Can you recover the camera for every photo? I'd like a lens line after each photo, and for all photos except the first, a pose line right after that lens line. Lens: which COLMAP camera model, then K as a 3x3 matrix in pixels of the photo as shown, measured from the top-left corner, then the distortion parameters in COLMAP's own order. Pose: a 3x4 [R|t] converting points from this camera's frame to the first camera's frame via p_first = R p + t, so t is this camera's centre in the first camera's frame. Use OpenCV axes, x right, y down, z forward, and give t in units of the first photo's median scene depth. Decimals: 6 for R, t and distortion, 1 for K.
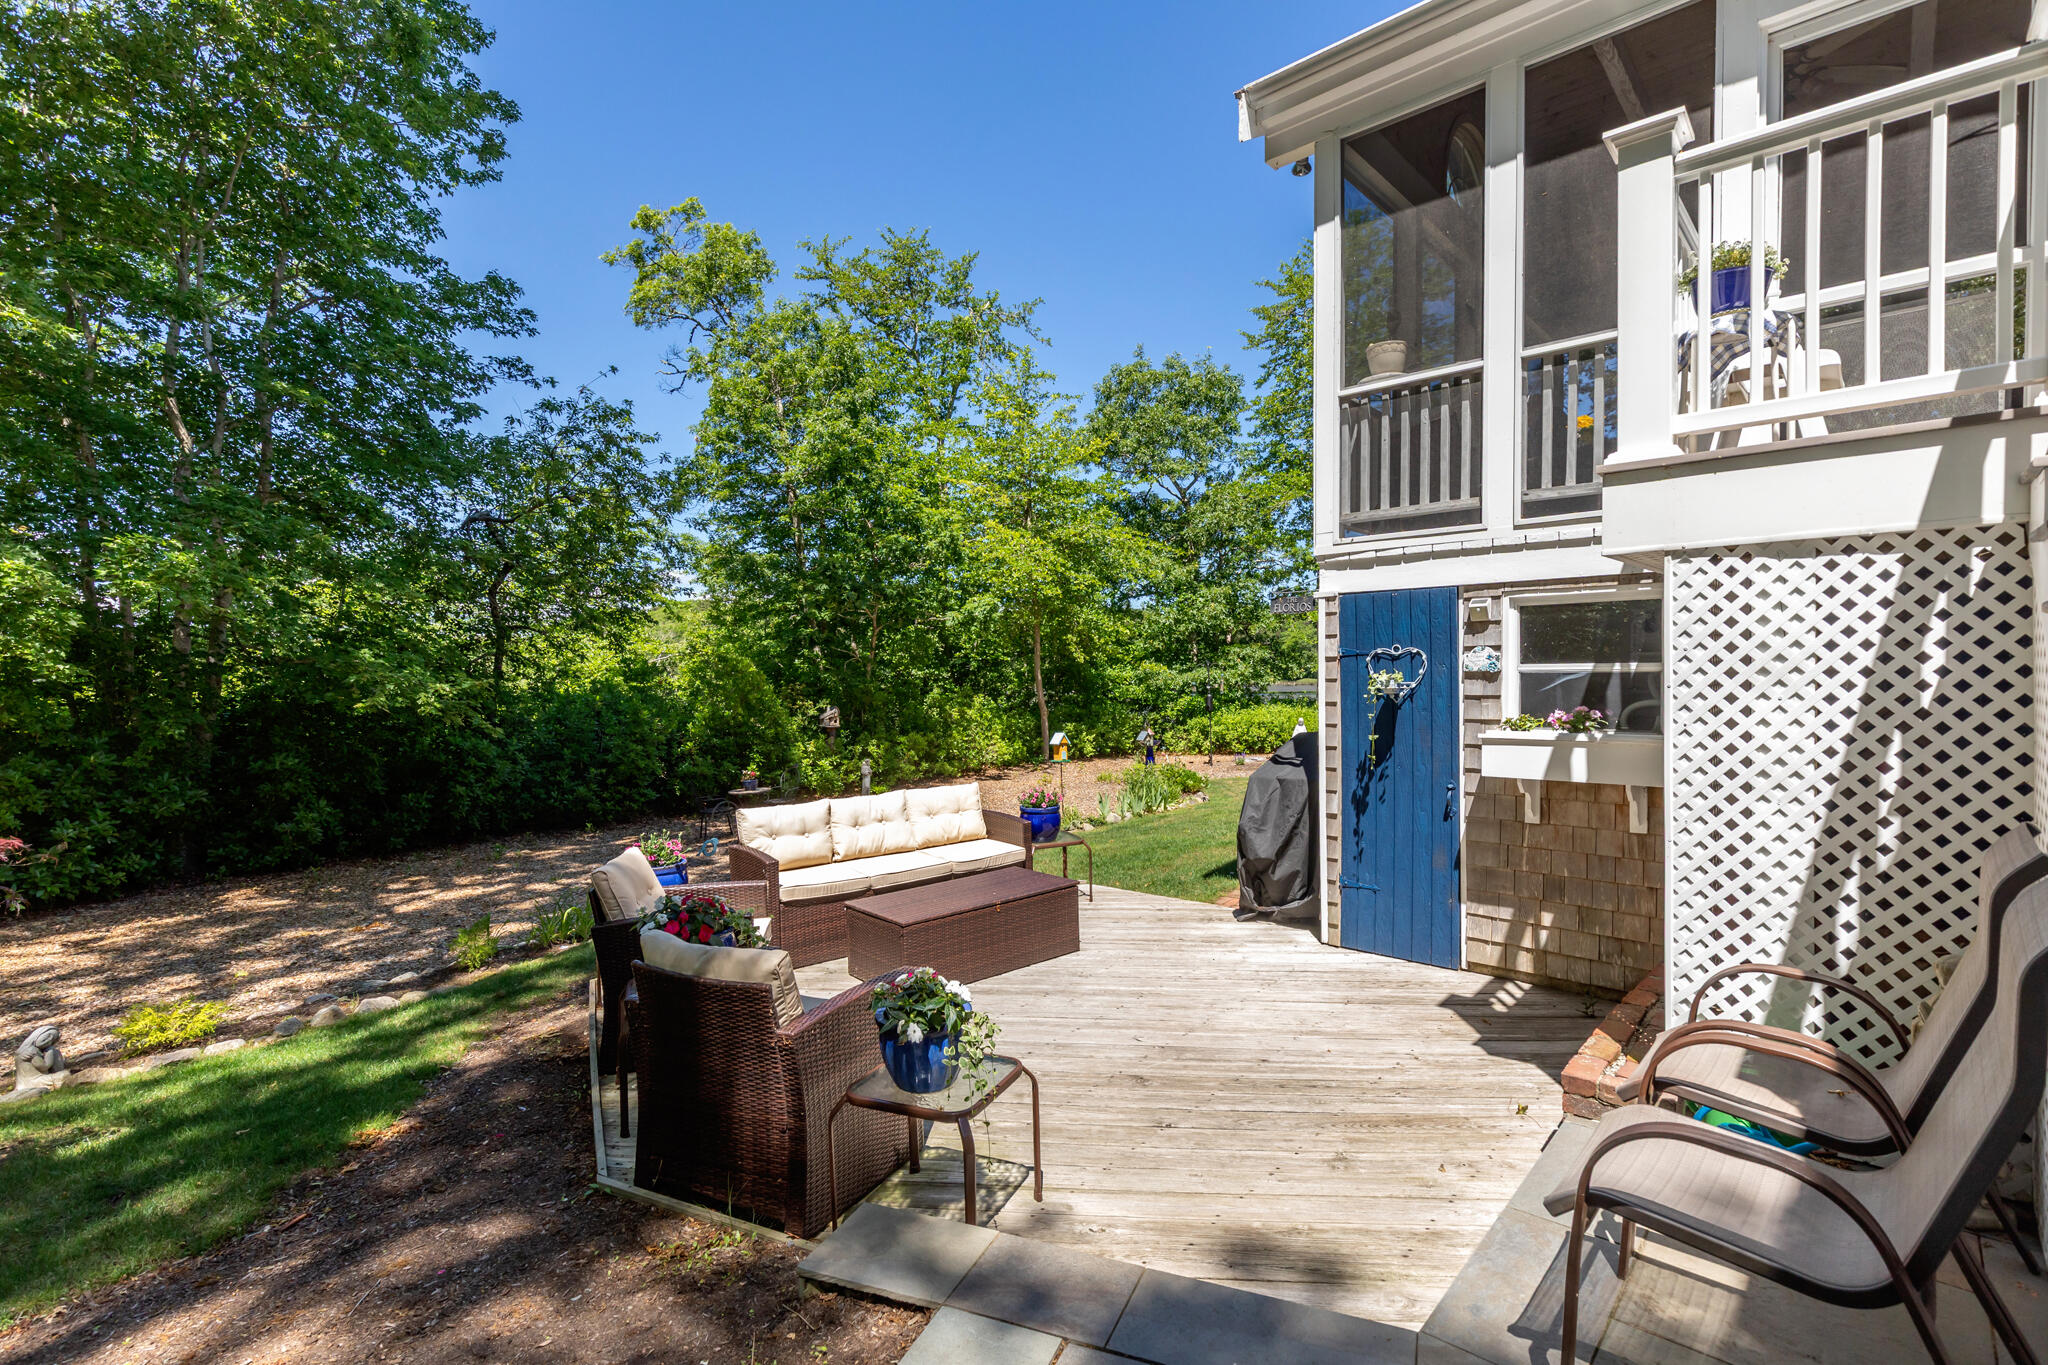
lens RADIAL K [[956.4, 0, 1032.3], [0, 956.4, 676.9], [0, 0, 1]] dist [0.004507, -0.000130]
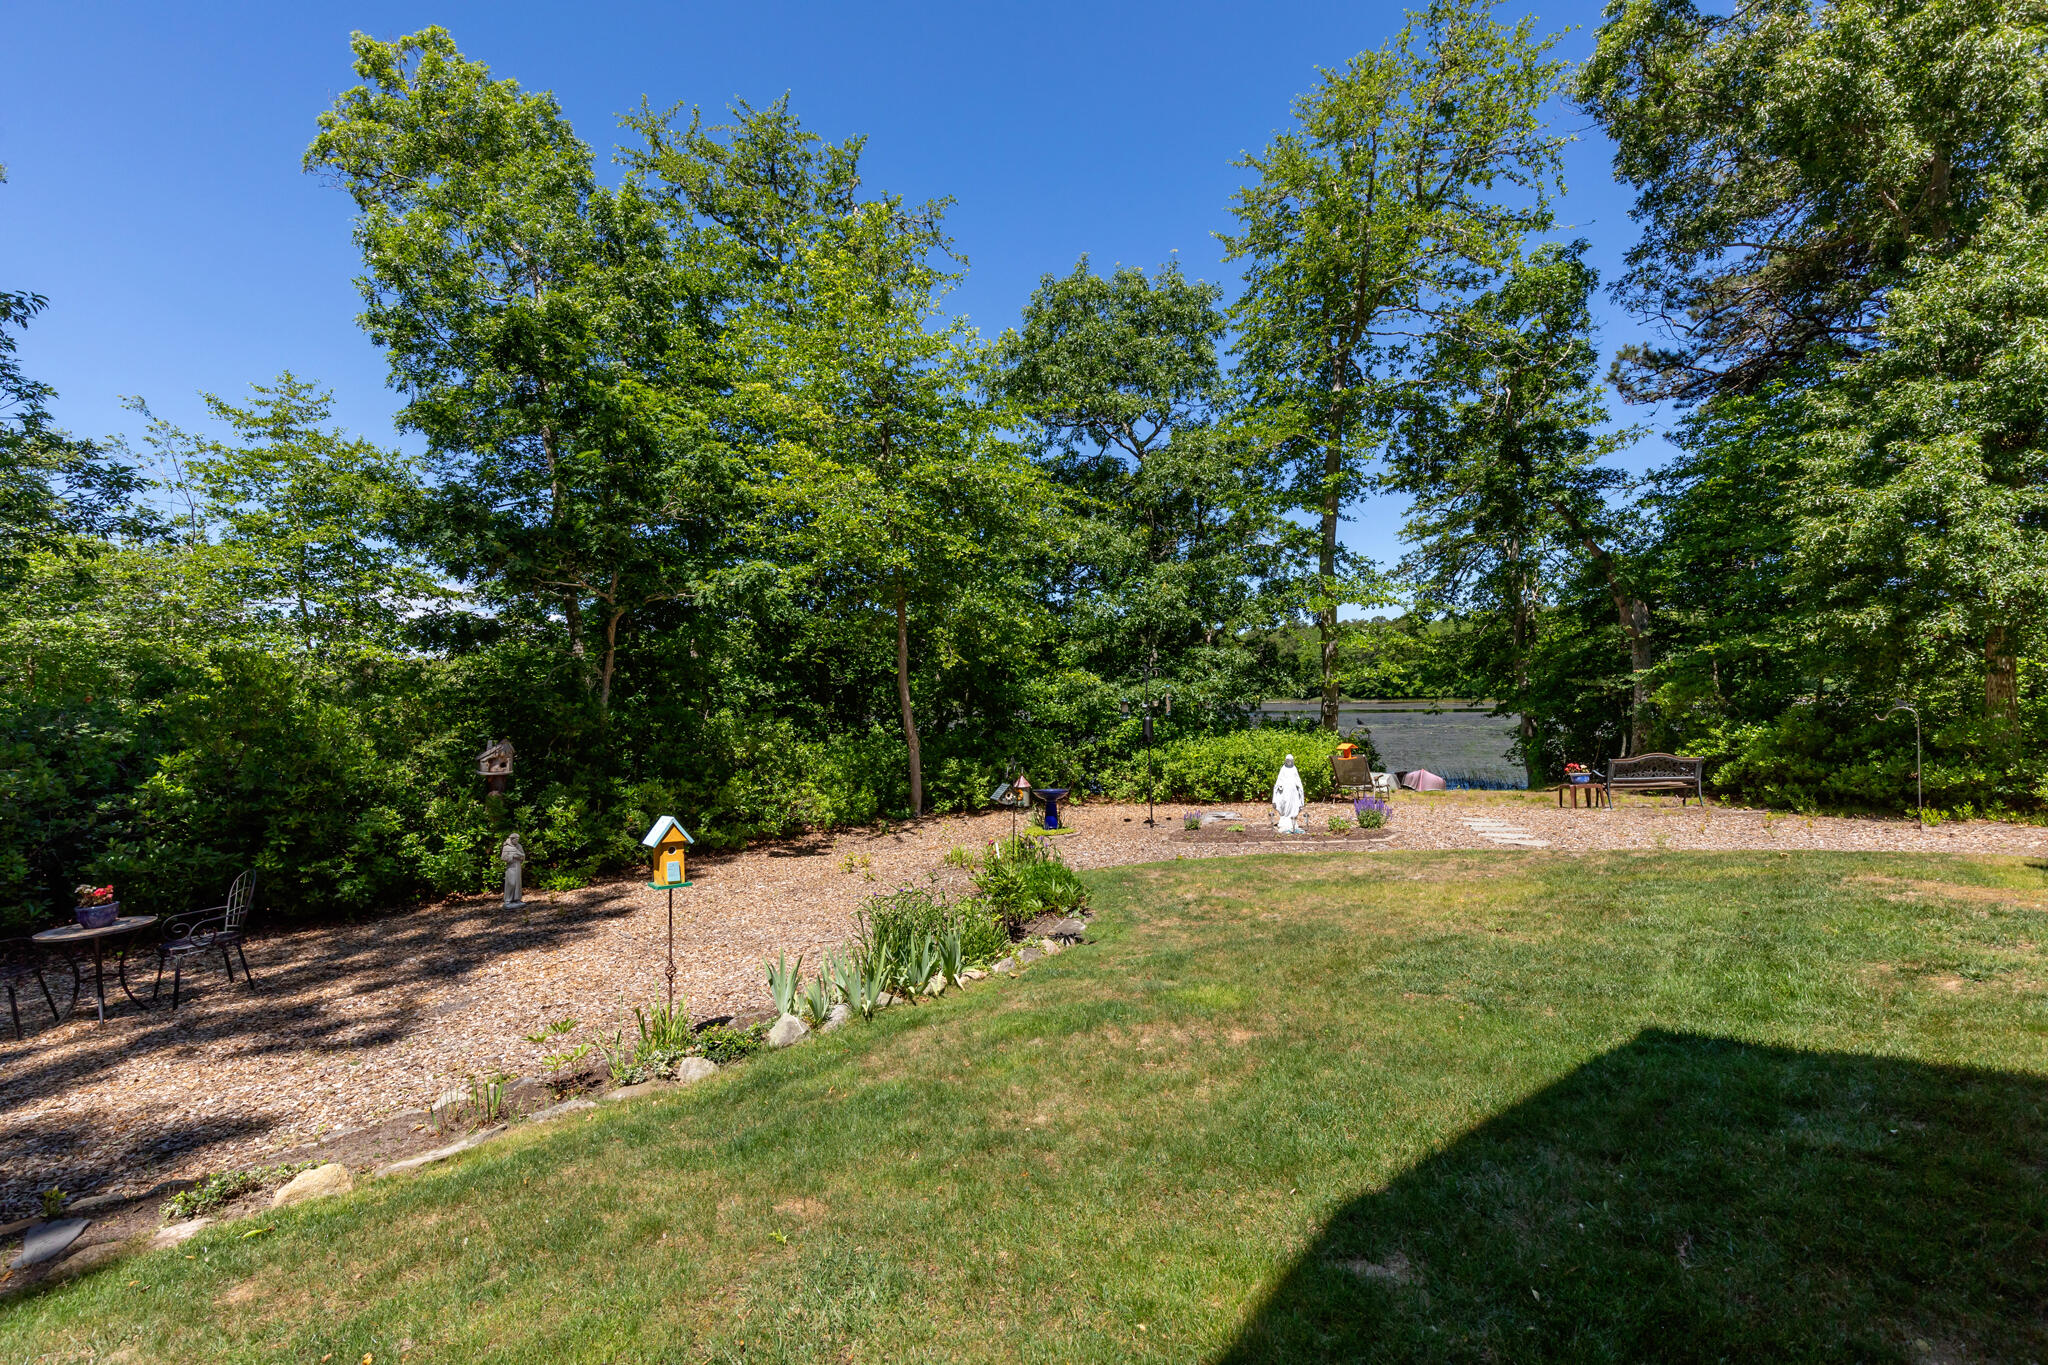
lens RADIAL K [[926.4, 0, 1020.9], [0, 926.4, 686.5], [0, 0, 1]] dist [-0.000454, -0.000616]
pose [[0.999395, -0.004907, -0.034427, 0.185595], [0.004511, 0.999923, -0.011573, 0.007141], [0.034481, 0.011411, 0.999340, 0.571812]]
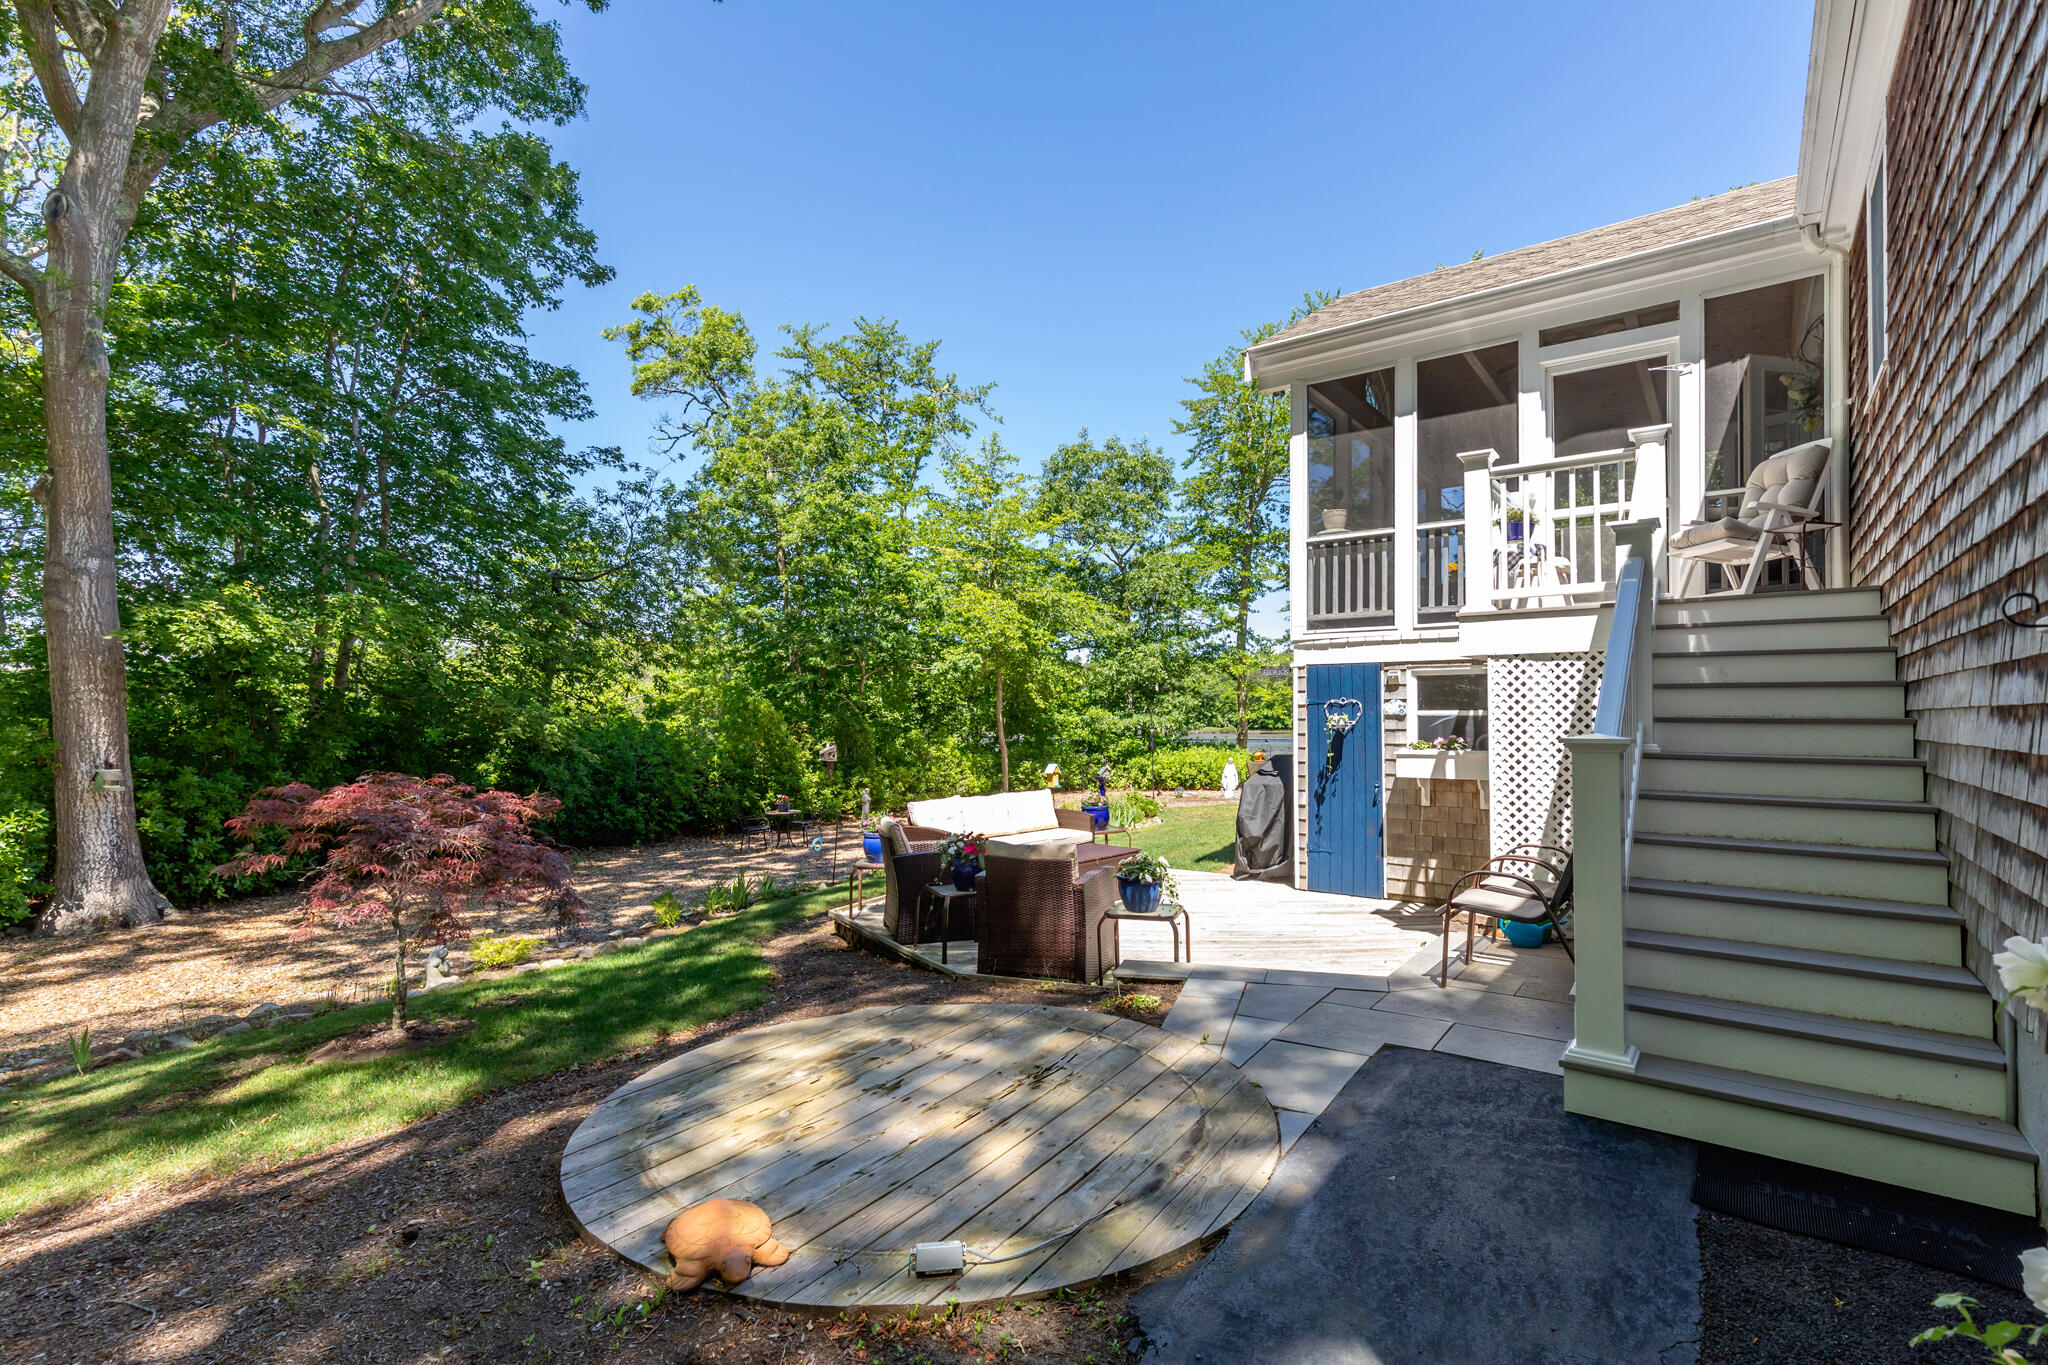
lens RADIAL K [[955.9, 0, 1015.4], [0, 955.9, 672.5], [0, 0, 1]] dist [0.004019, 0.000079]
pose [[0.996368, 0.017922, 0.083250, -0.119650], [-0.013505, 0.998486, -0.053318, 0.006845], [-0.084080, 0.052000, 0.995101, -0.219613]]
